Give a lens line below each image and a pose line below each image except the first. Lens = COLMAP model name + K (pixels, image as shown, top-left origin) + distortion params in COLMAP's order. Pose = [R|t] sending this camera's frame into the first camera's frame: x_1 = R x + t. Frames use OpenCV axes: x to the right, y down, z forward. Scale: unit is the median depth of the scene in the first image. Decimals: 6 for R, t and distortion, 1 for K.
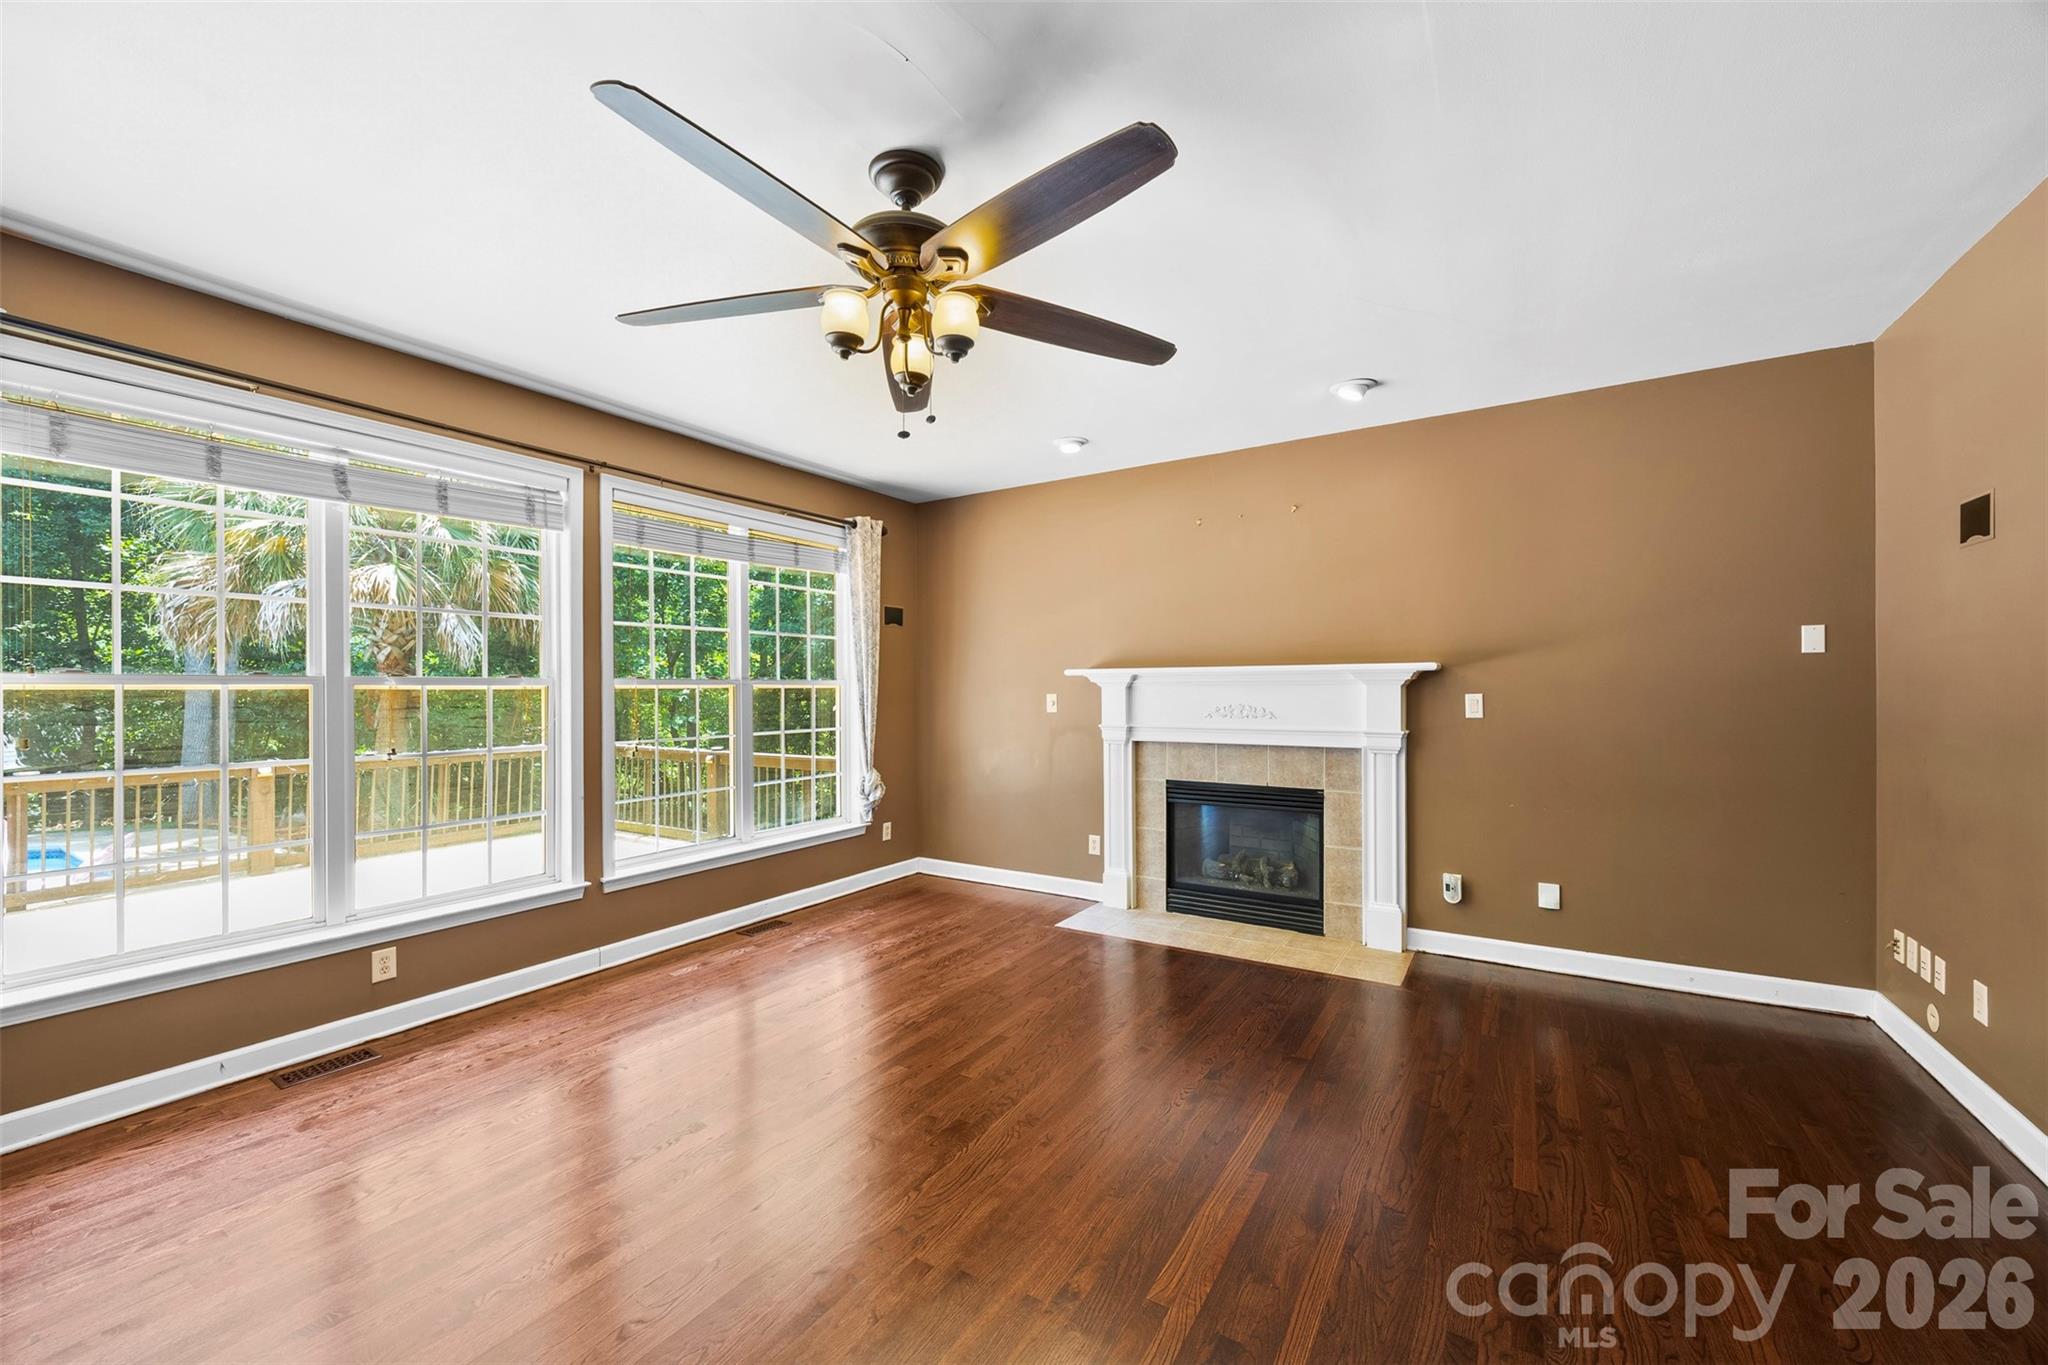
lens RADIAL K [[789.5, 0, 1016.8], [0, 789.5, 689.8], [0, 0, 1]] dist [-0.002962, -0.000091]
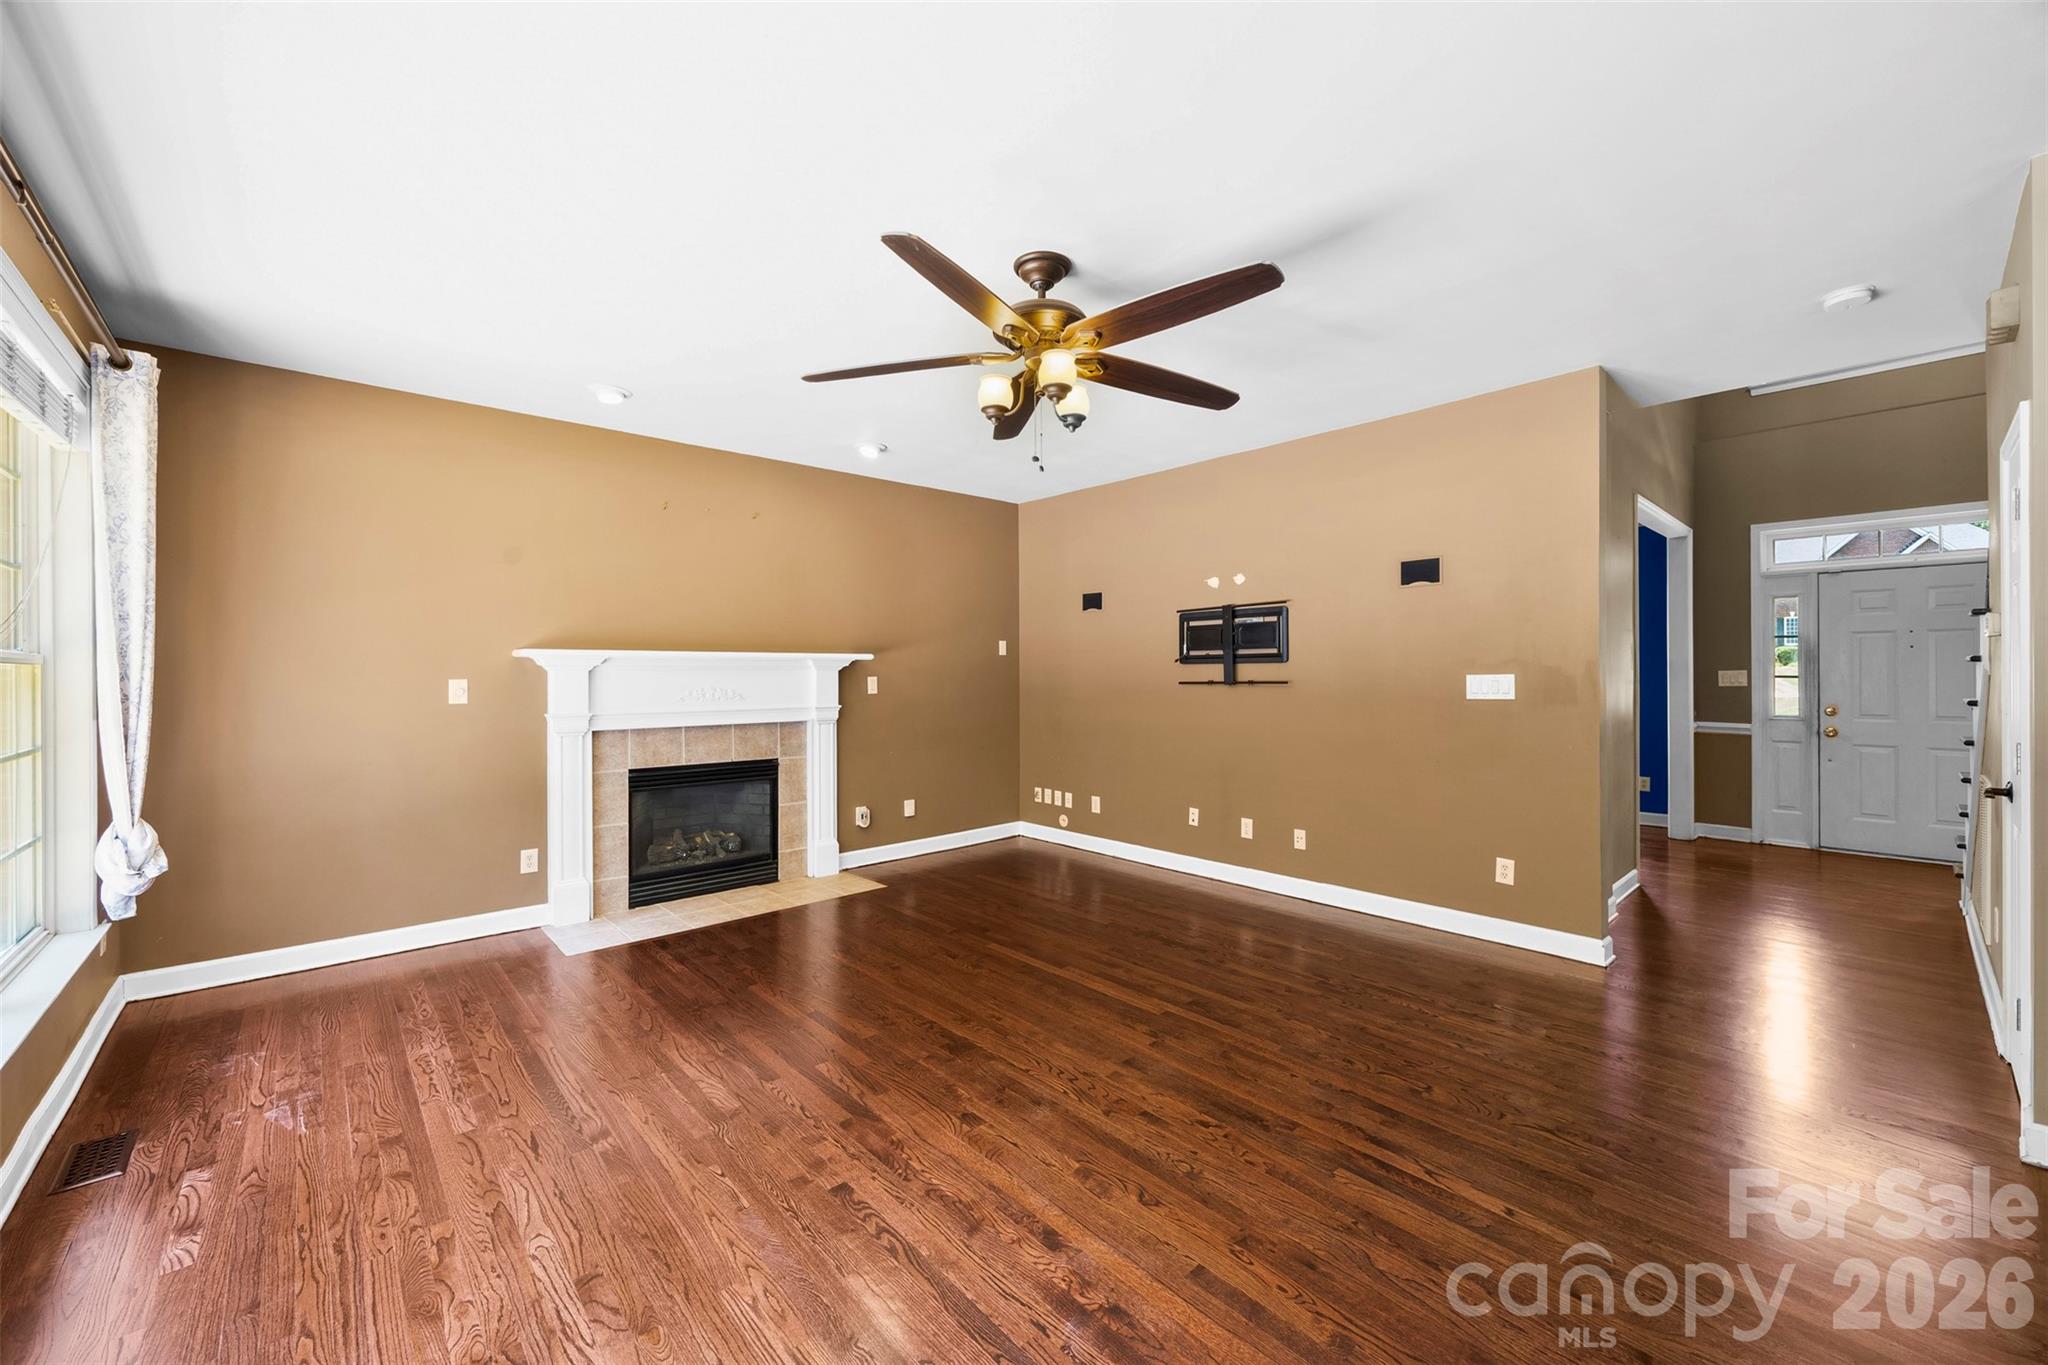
lens RADIAL K [[784.1, 0, 1018.6], [0, 784.1, 674.9], [0, 0, 1]] dist [-0.006489, -0.000074]
pose [[0.272068, 0.000592, 0.962278, -0.639713], [0.002015, 0.999997, -0.001185, 0.003456], [-0.962276, 0.002261, 0.272066, 0.326907]]
